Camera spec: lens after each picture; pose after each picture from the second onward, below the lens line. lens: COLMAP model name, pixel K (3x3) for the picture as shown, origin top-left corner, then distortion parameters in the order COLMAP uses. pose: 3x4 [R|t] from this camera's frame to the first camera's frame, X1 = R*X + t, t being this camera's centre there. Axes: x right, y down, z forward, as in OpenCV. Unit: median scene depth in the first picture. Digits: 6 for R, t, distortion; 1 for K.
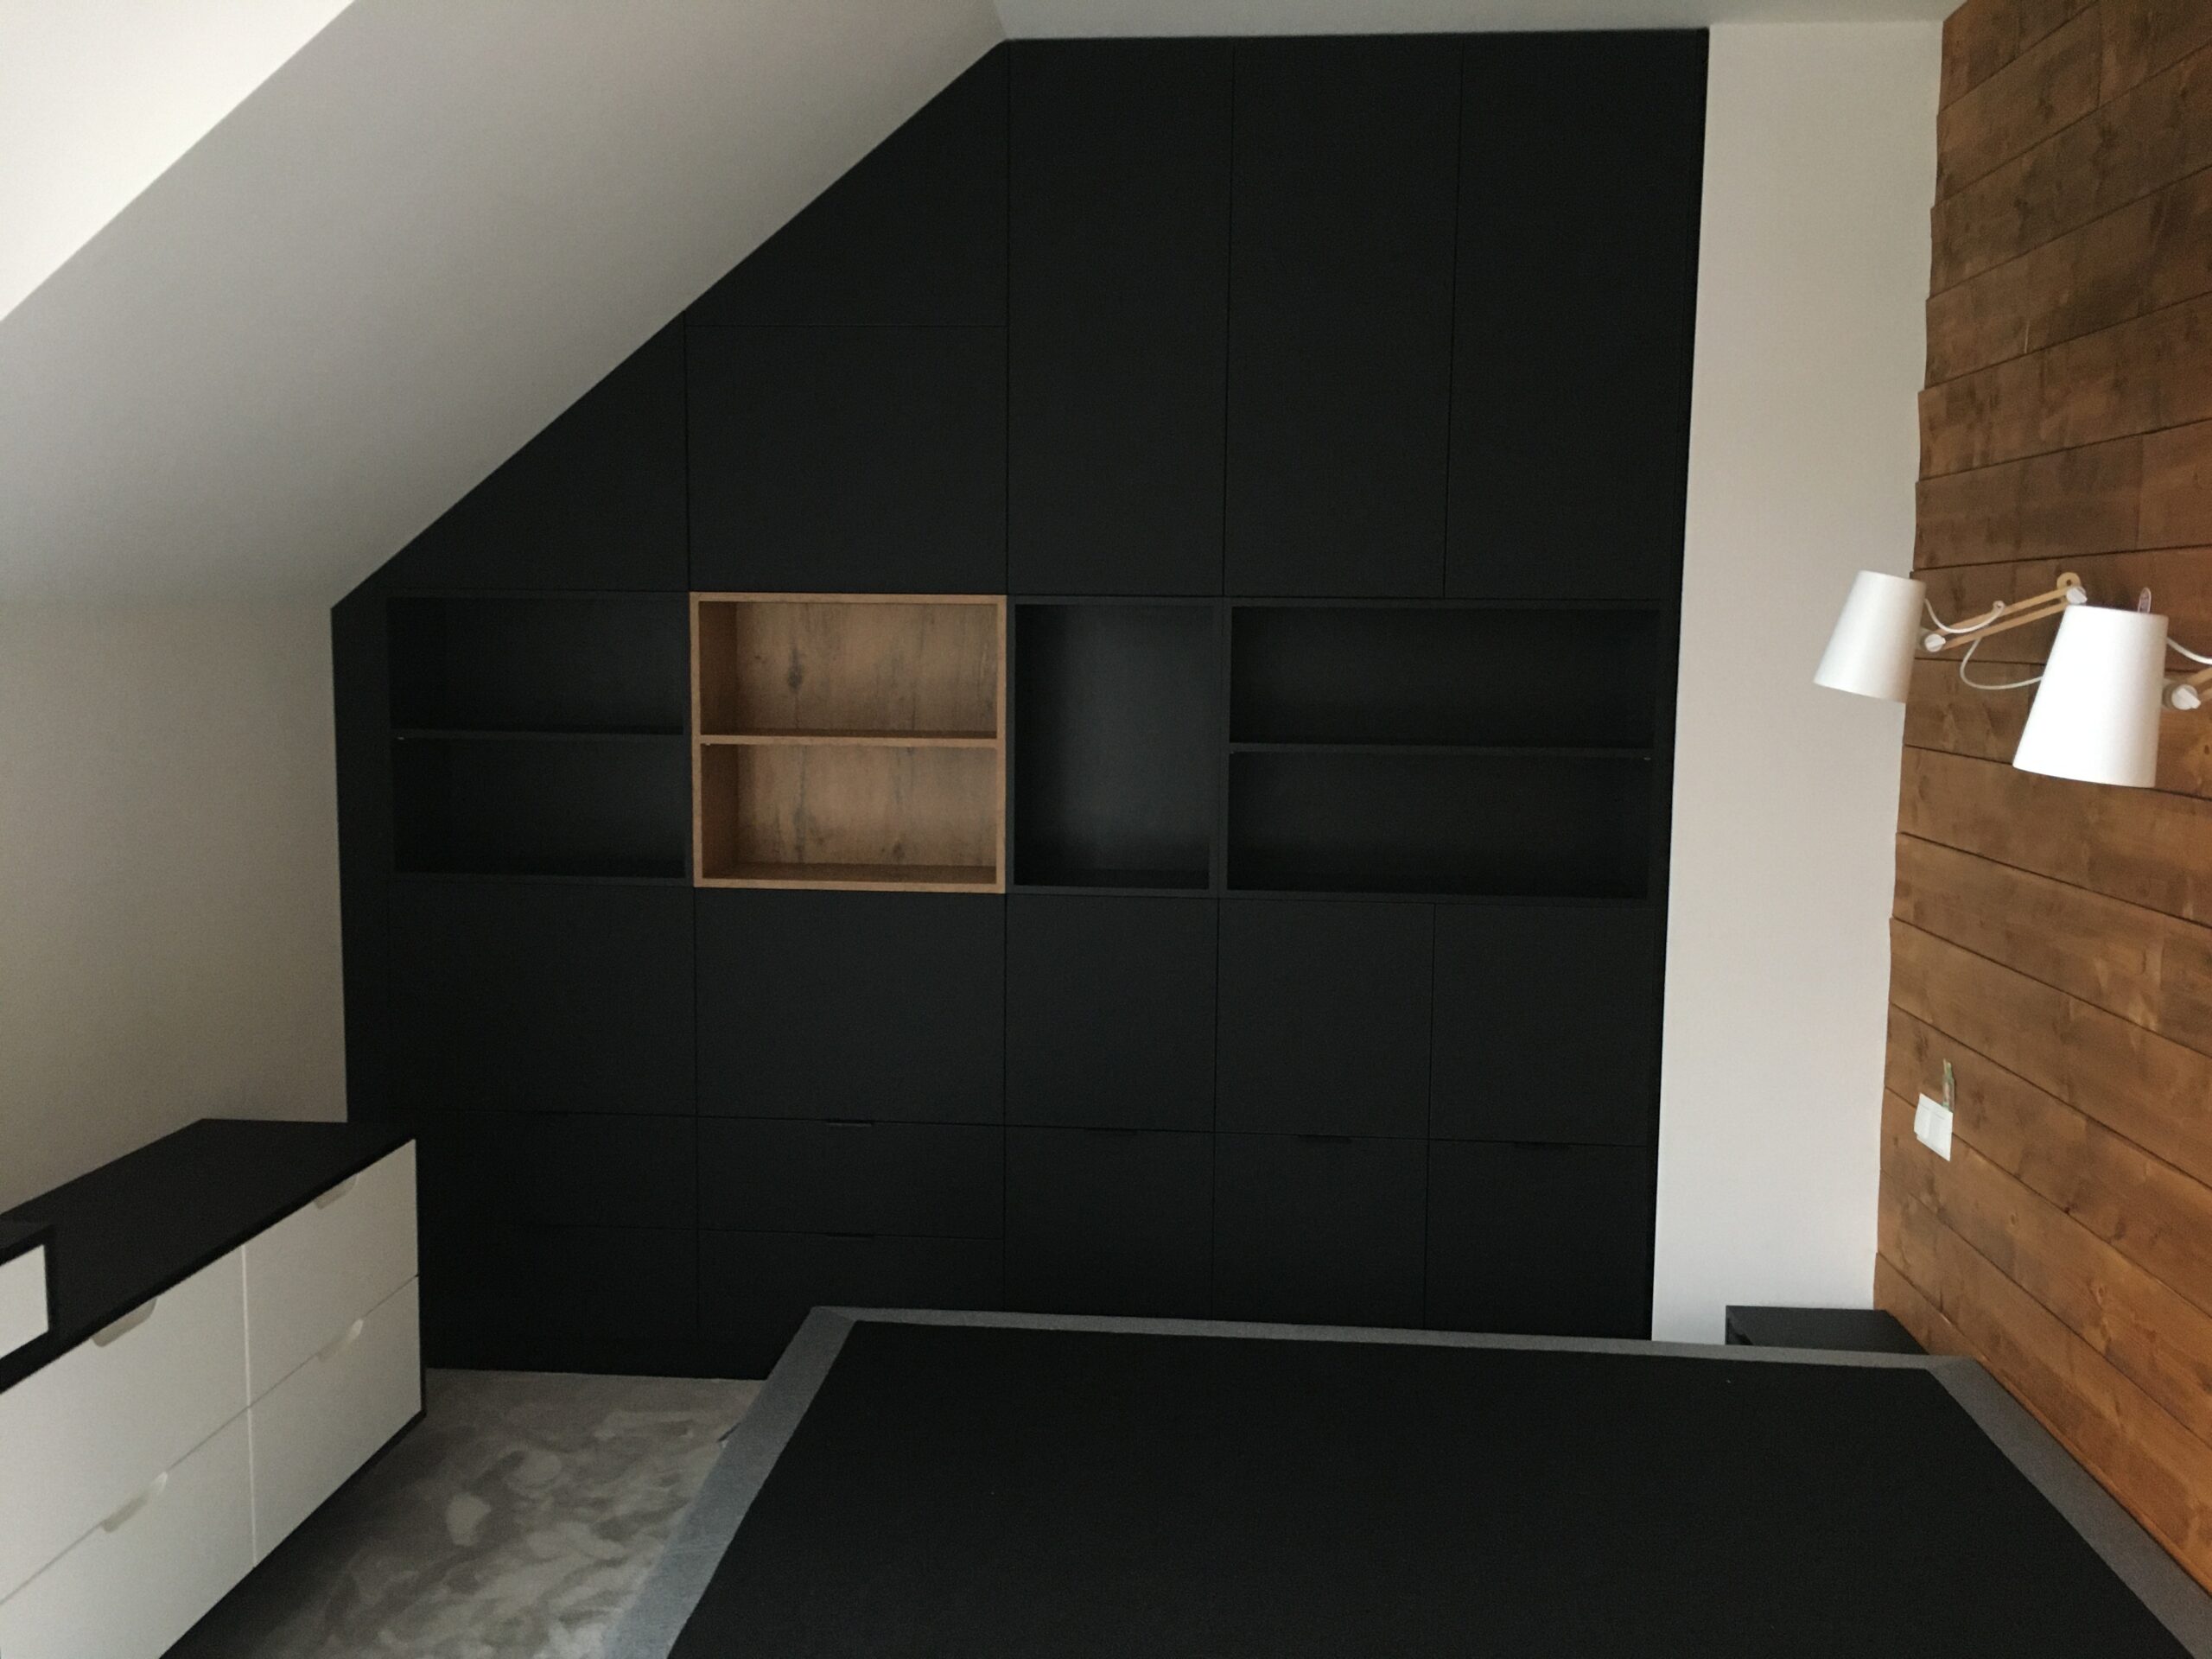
lens RADIAL K [[1920.1, 0, 1106.0], [0, 1920.1, 829.5], [0, 0, 1]] dist [0.069984, -0.123908]
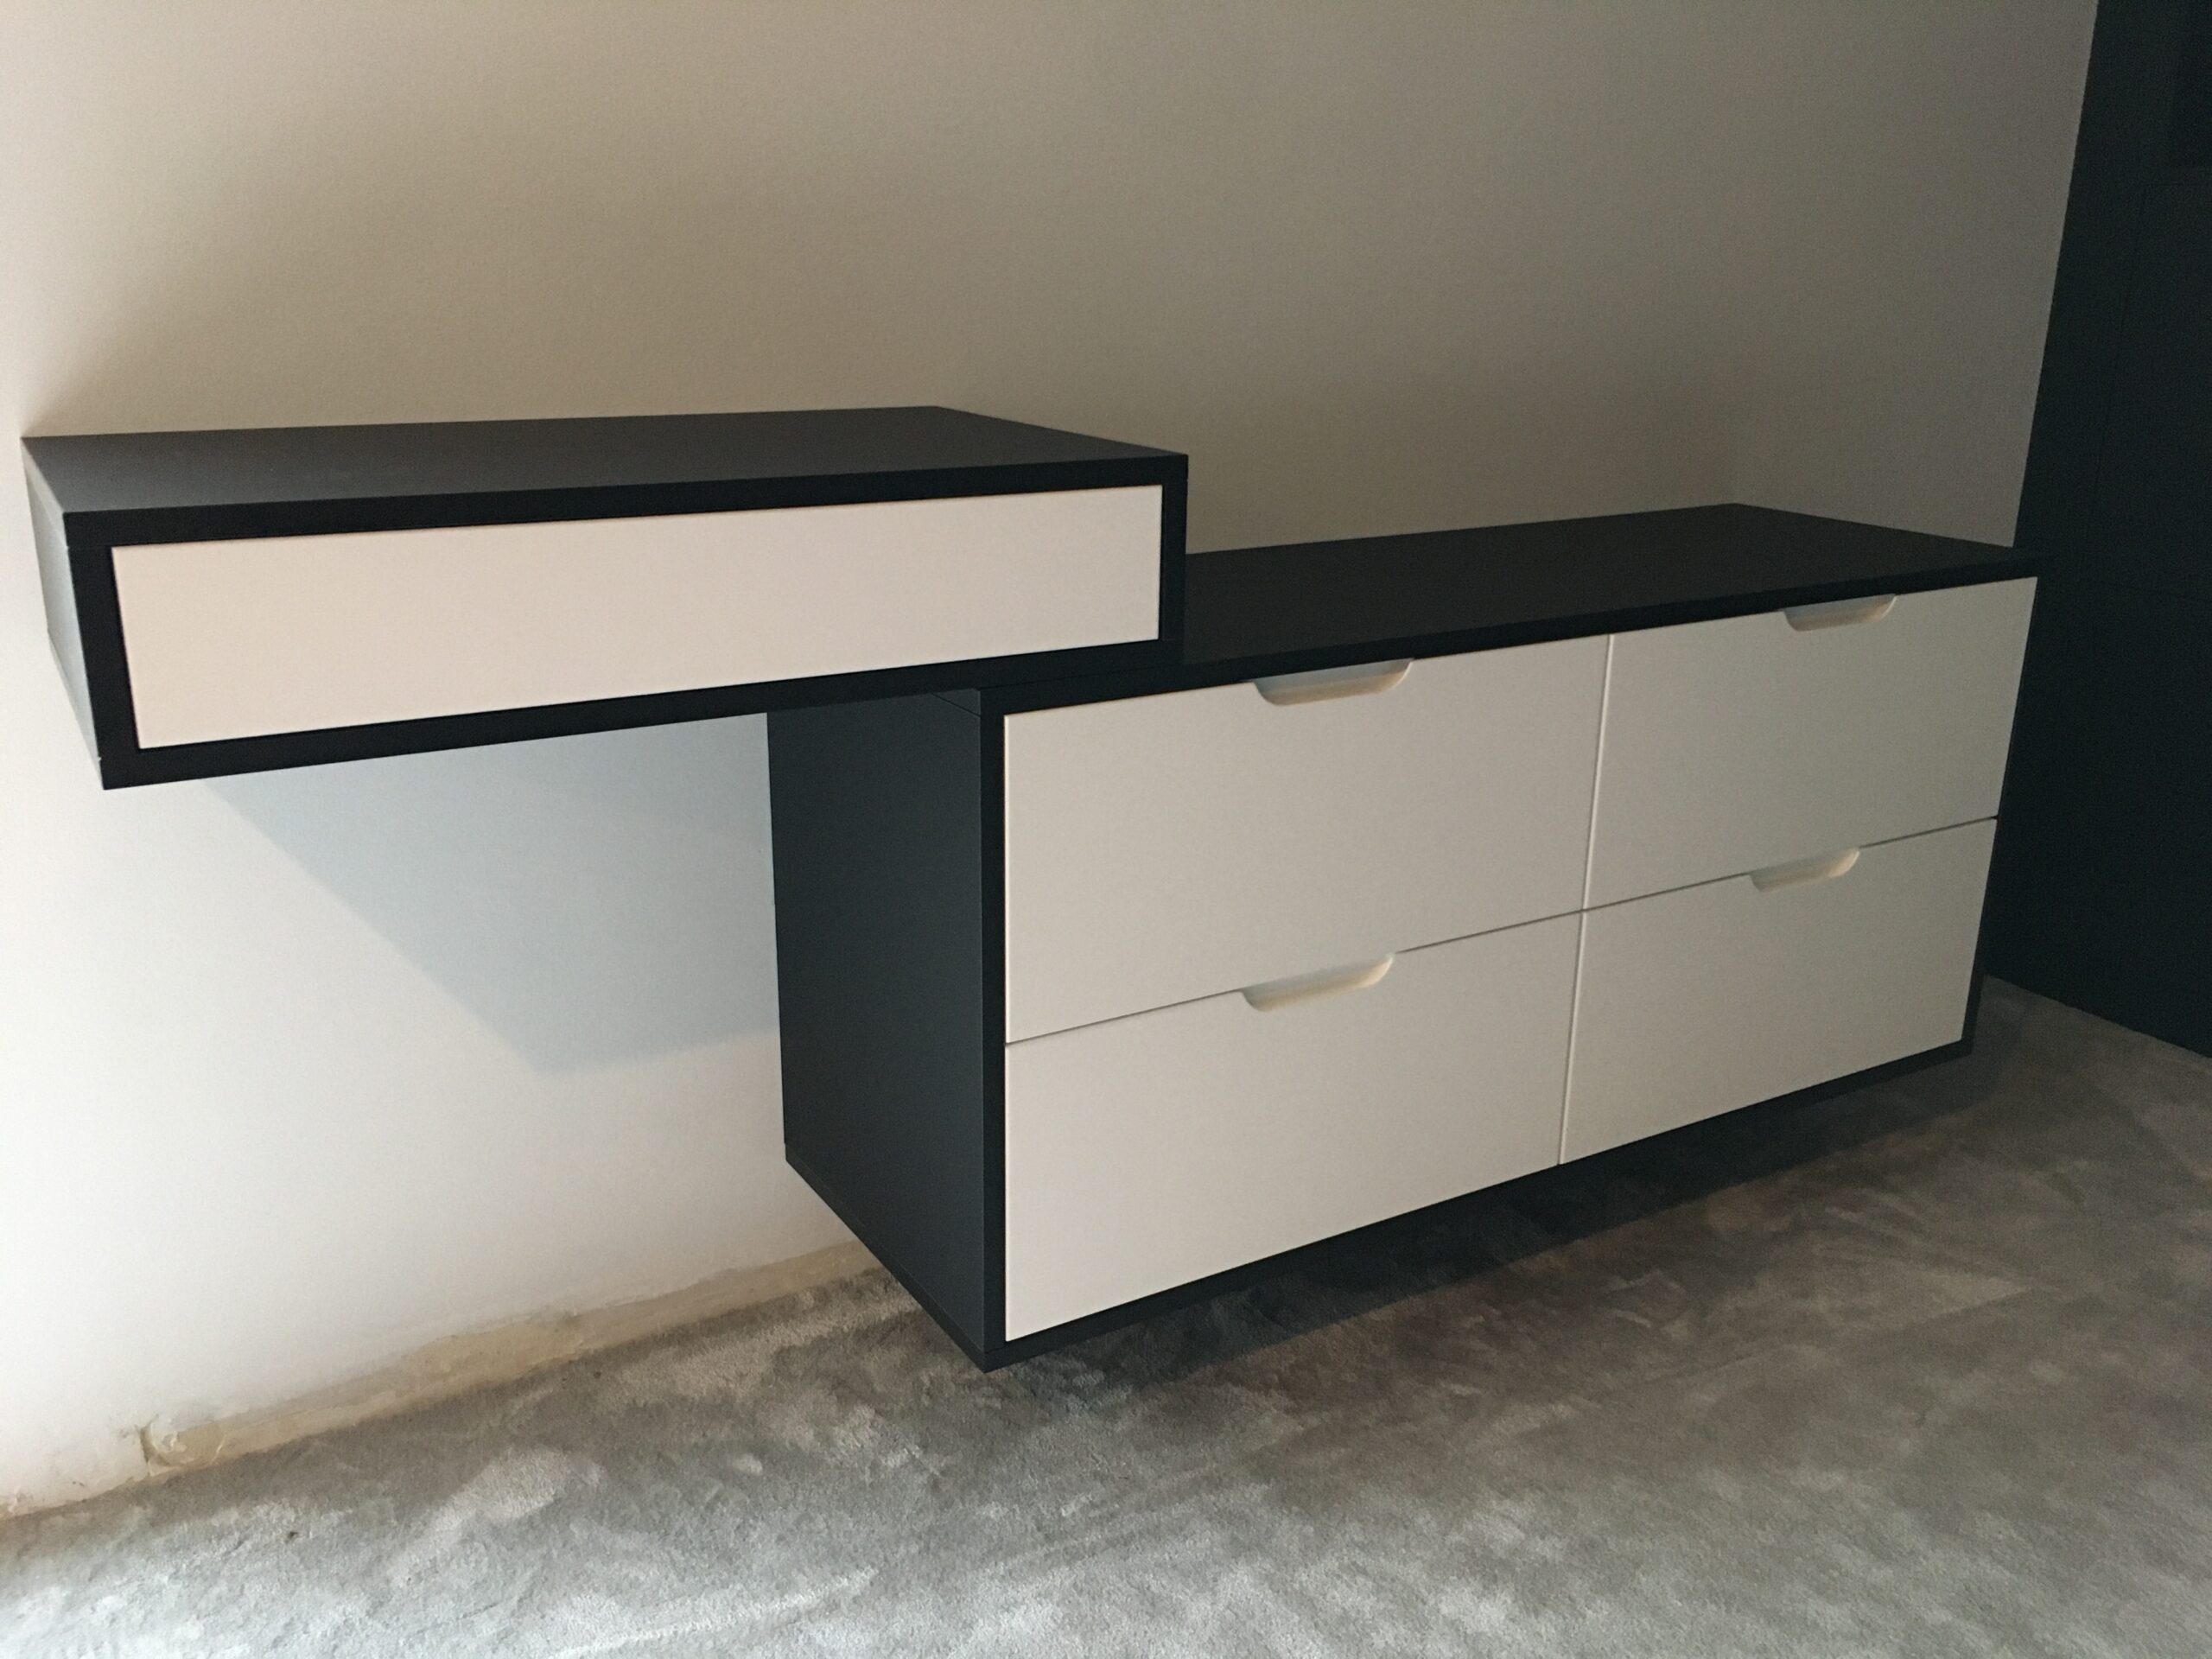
lens RADIAL K [[1920.1, 0, 1106.0], [0, 1920.1, 829.5], [0, 0, 1]] dist [0.069984, -0.123908]
pose [[0.577098, 0.240344, -0.780508, -0.052974], [-0.098366, 0.969213, 0.225722, 0.116612], [0.810729, -0.053489, 0.582973, 0.404173]]
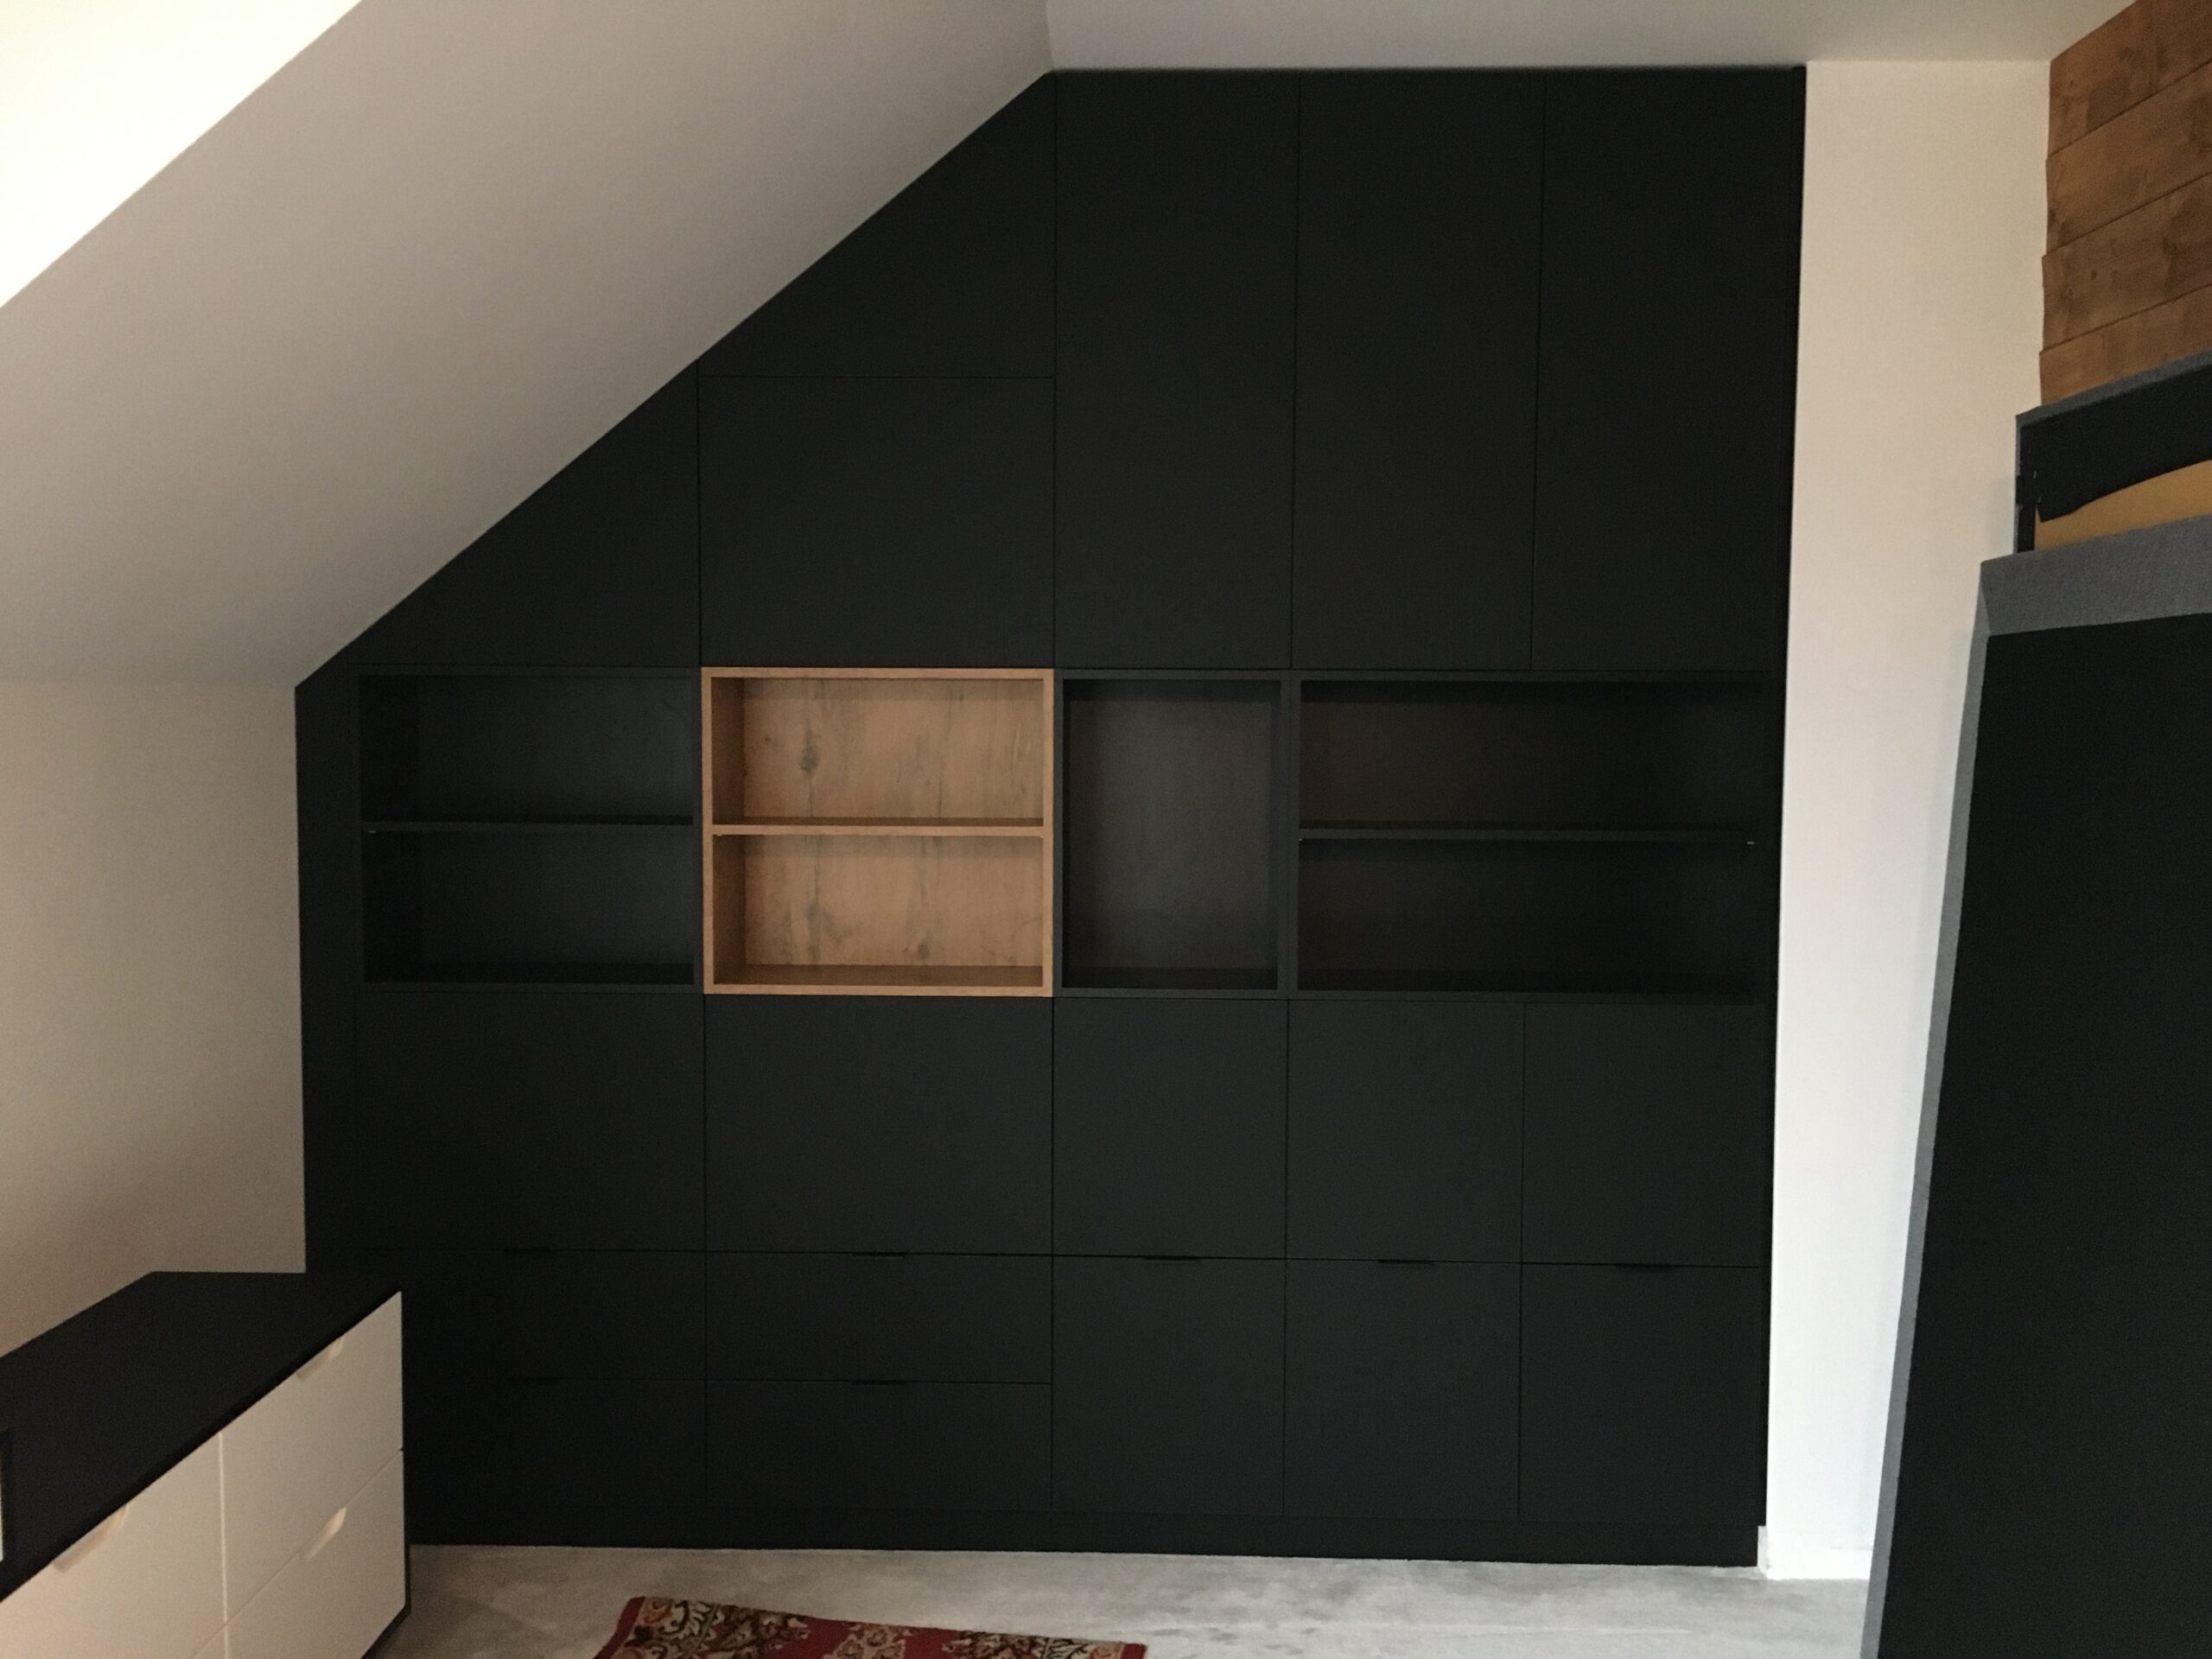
lens RADIAL K [[1920.1, 0, 1106.0], [0, 1920.1, 829.5], [0, 0, 1]] dist [0.069984, -0.123908]
pose [[0.998384, -0.007897, 0.056279, -0.077912], [0.010416, 0.998950, -0.044608, -0.004823], [-0.055868, 0.045122, 0.997418, 0.092032]]
